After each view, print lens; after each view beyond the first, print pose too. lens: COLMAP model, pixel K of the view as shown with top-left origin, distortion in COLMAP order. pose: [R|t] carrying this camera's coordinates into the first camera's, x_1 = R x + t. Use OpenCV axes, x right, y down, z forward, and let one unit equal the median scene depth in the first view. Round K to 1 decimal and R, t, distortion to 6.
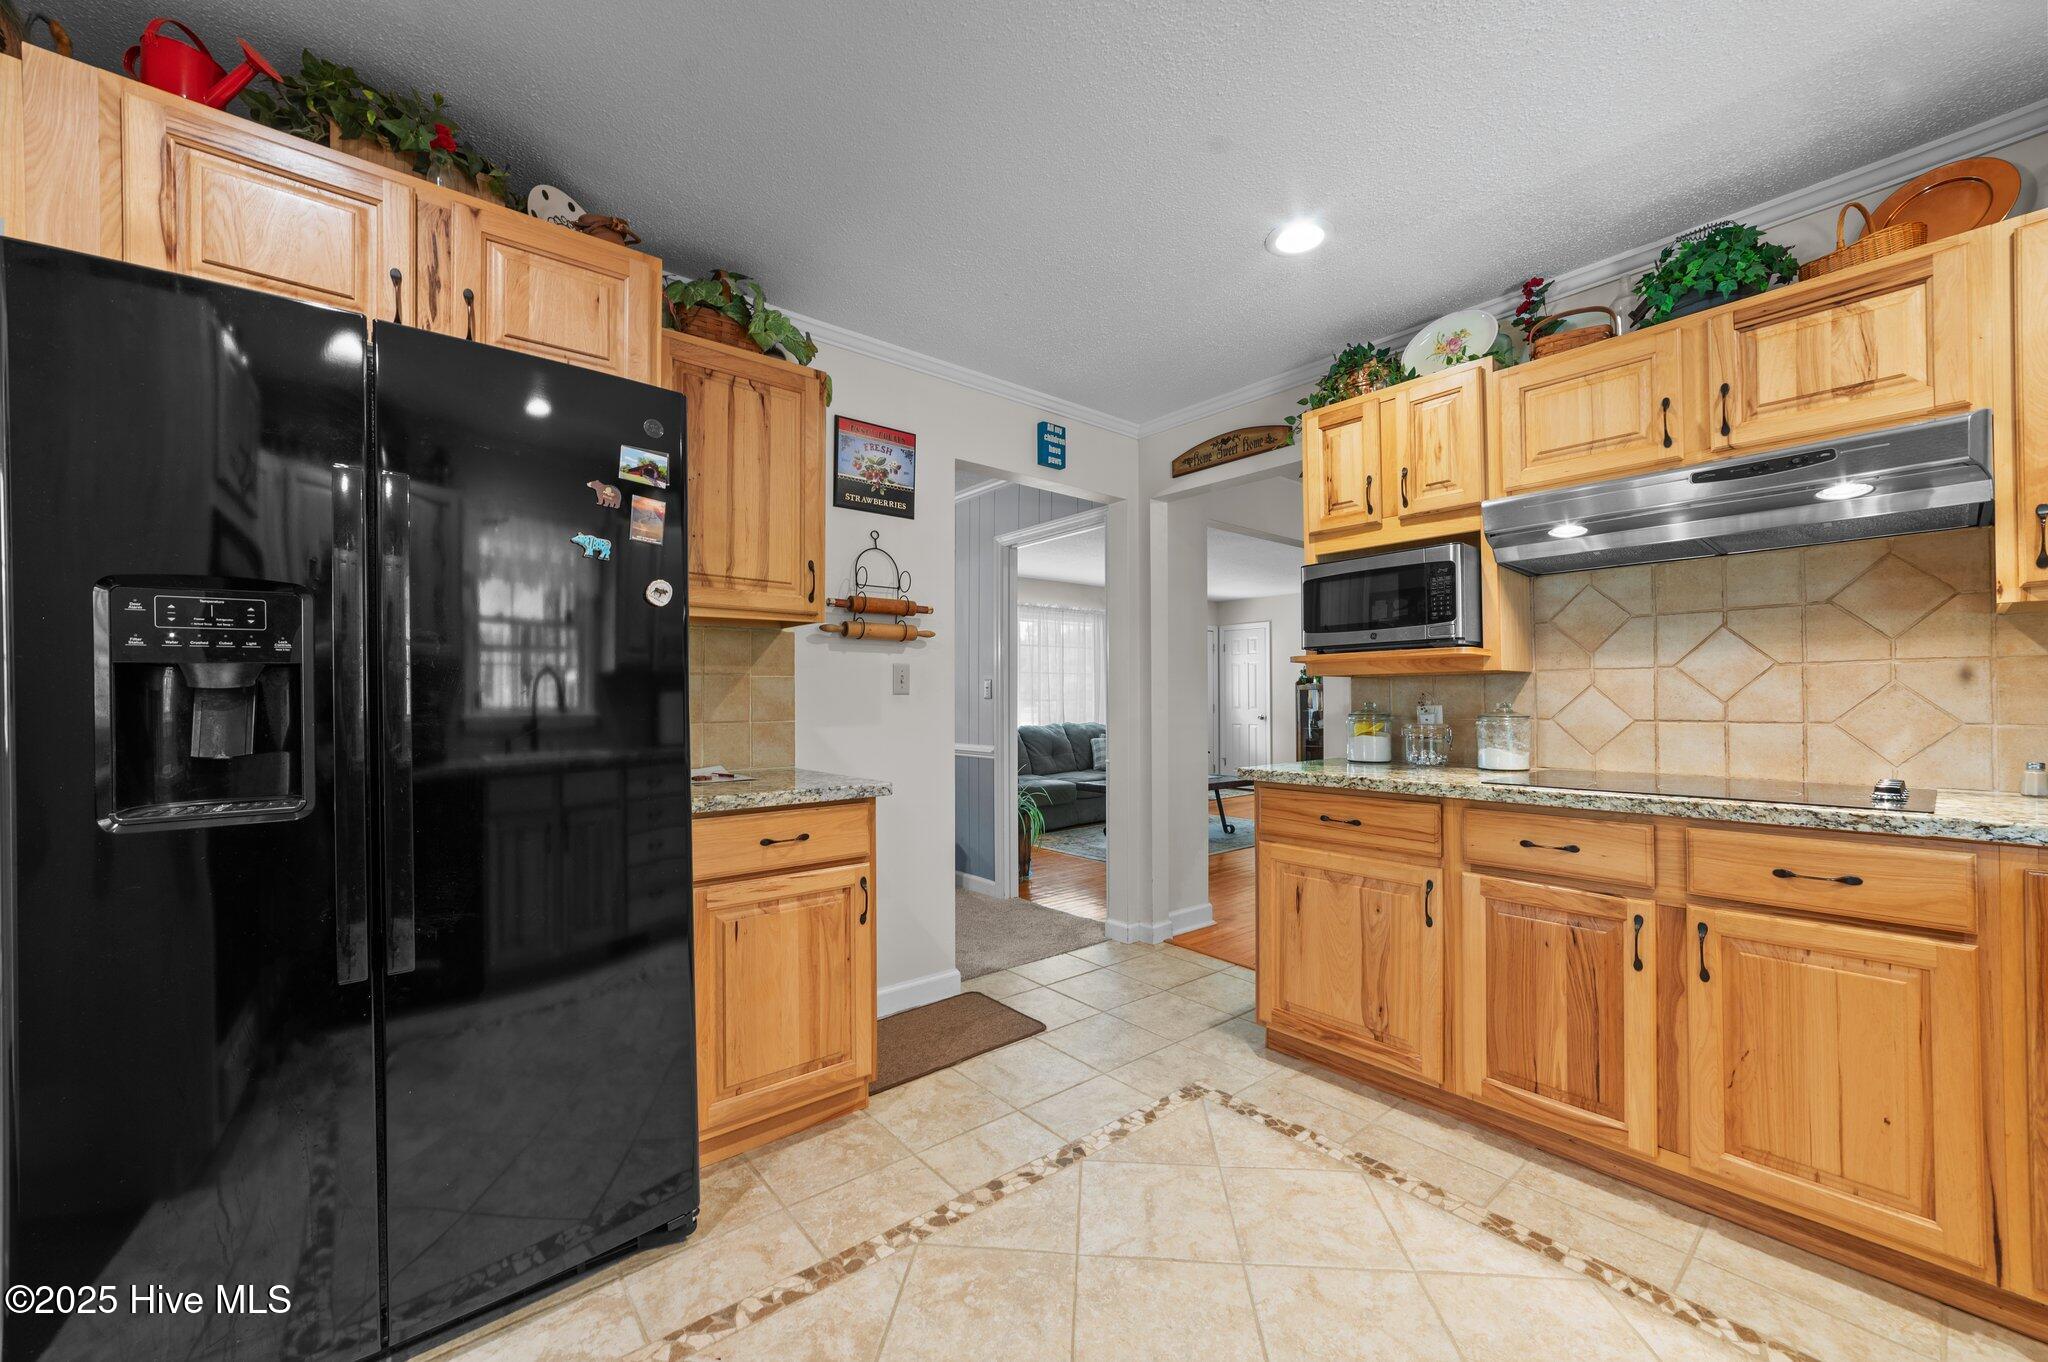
lens RADIAL K [[789.9, 0, 1024.8], [0, 789.9, 690.7], [0, 0, 1]] dist [-0.013233, 0.000469]
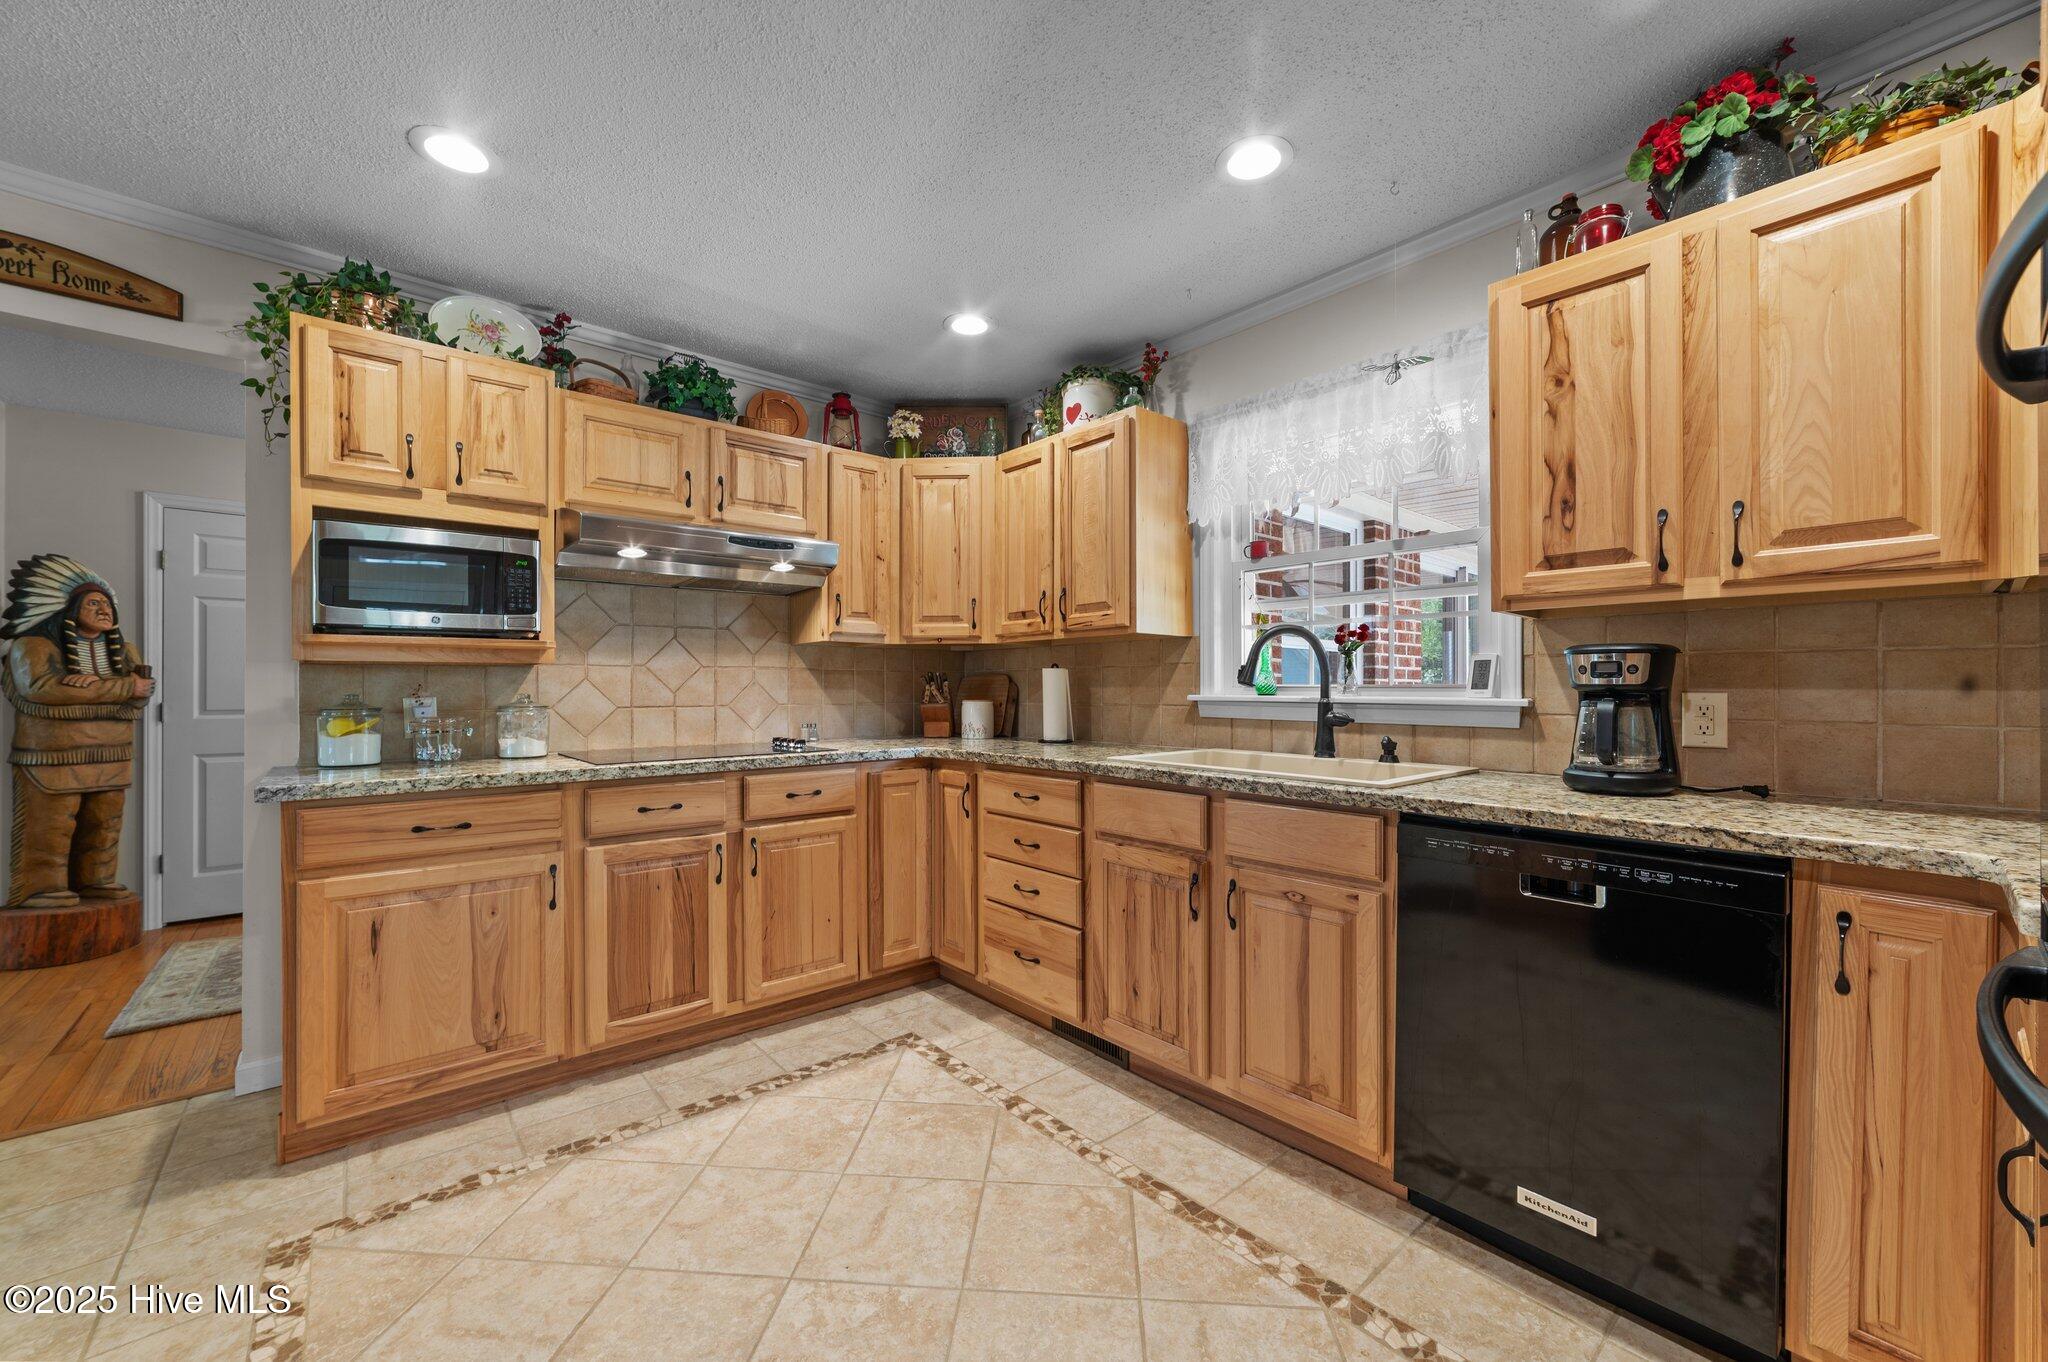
lens RADIAL K [[797.1, 0, 1026.9], [0, 797.1, 688.1], [0, 0, 1]] dist [-0.013376, 0.000420]
pose [[-0.025471, 0.005738, 0.999659, -0.573662], [-0.010007, 0.999932, -0.005994, 0.009058], [-0.999625, -0.010156, -0.025411, 0.425661]]
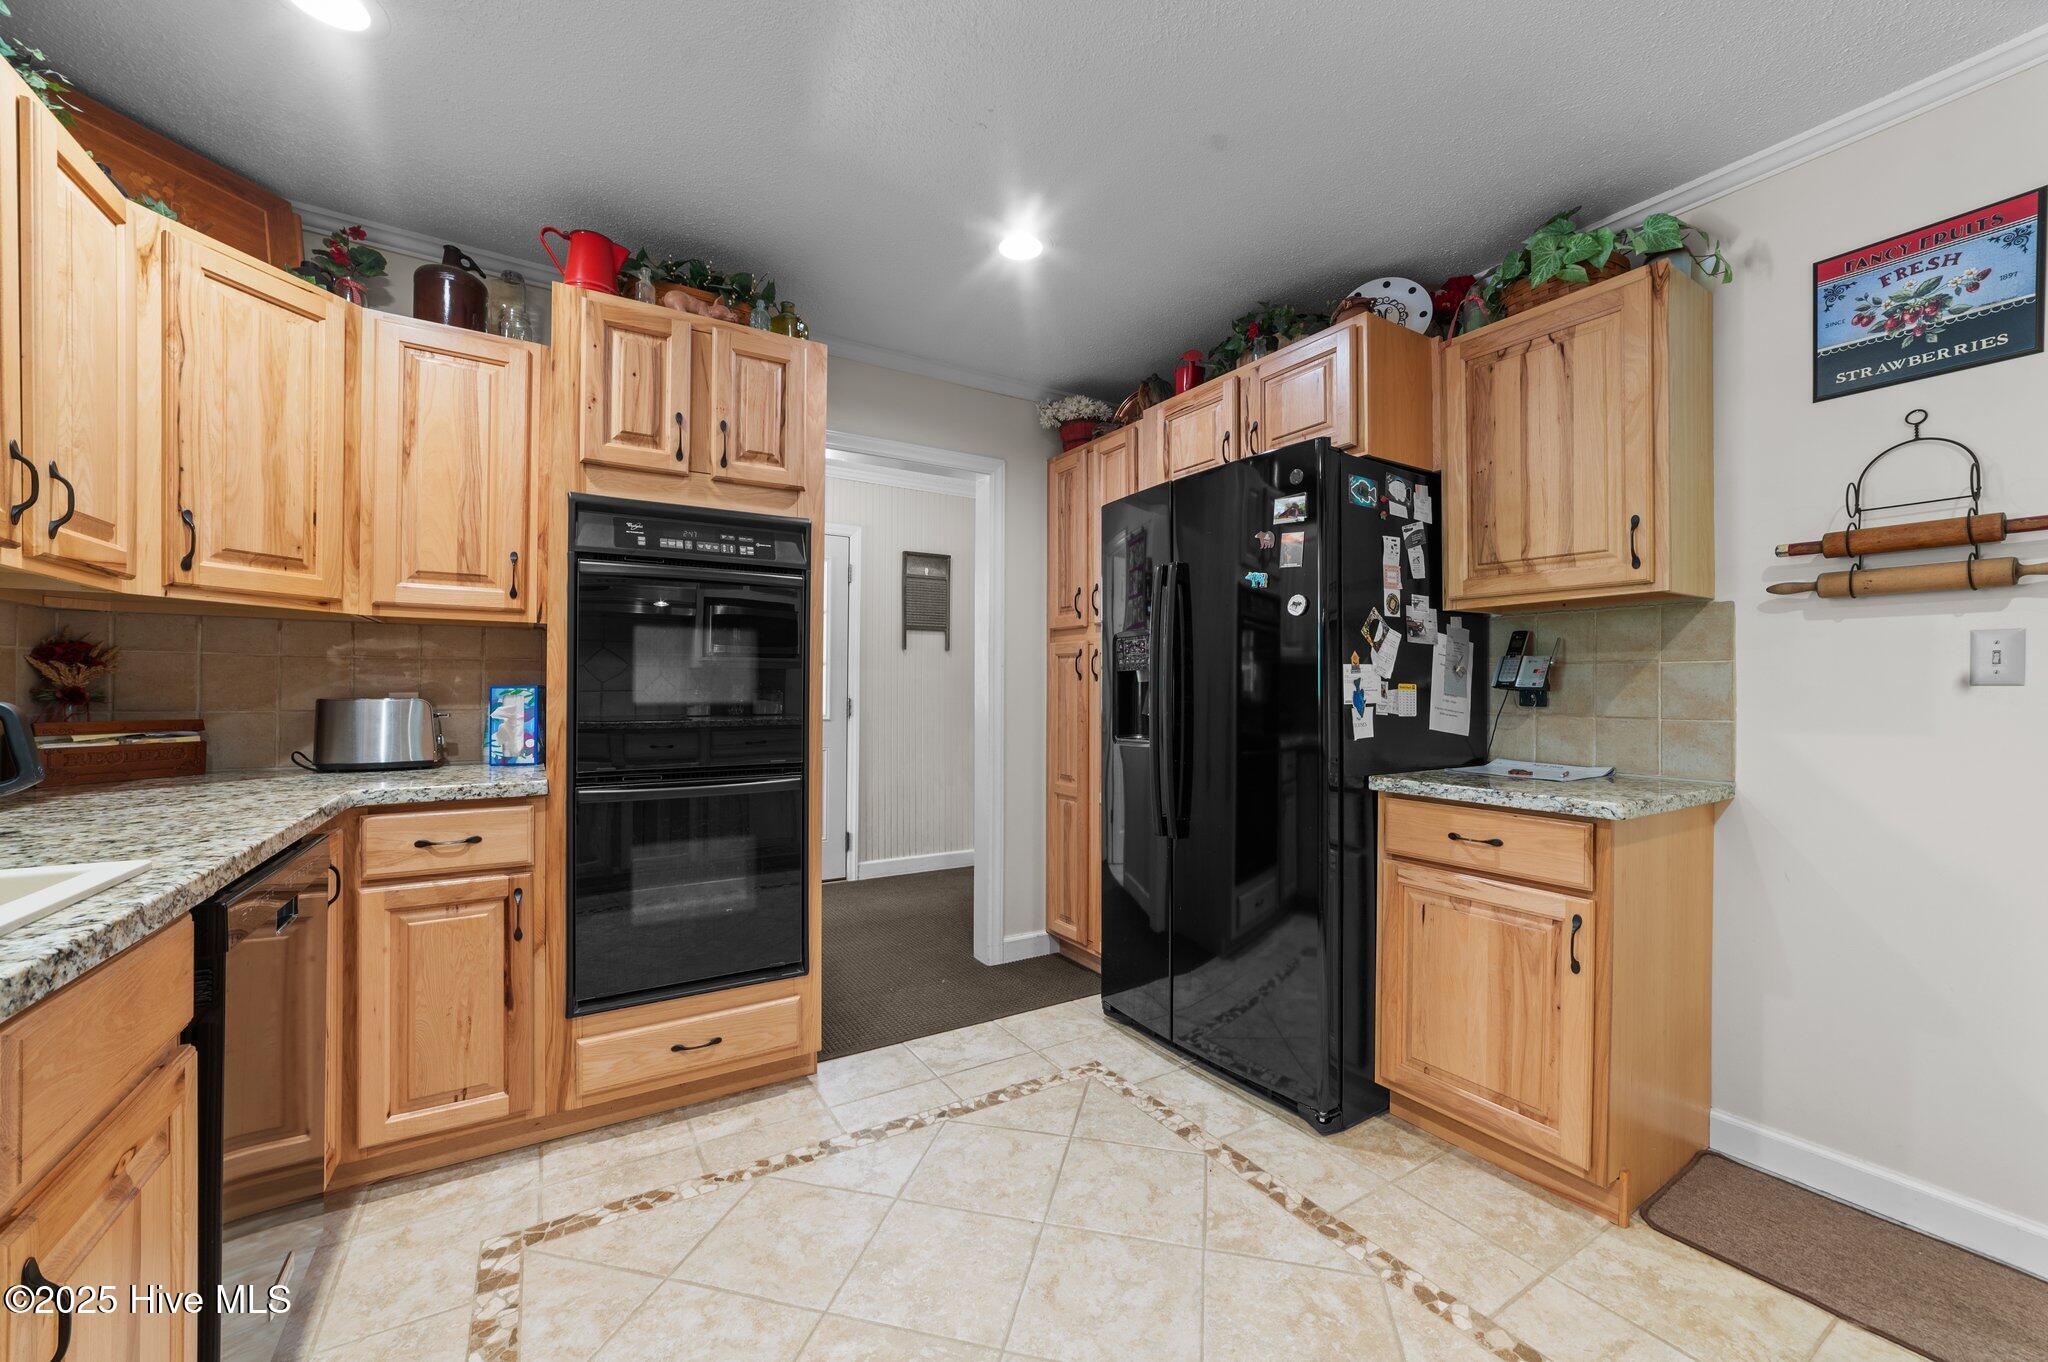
lens RADIAL K [[789.9, 0, 1024.8], [0, 789.9, 690.7], [0, 0, 1]] dist [-0.013233, 0.000469]
pose [[-0.135291, 0.005014, -0.990793, 0.688605], [0.003972, 0.999982, 0.004518, 0.005457], [0.990798, -0.003325, -0.135309, 0.590341]]
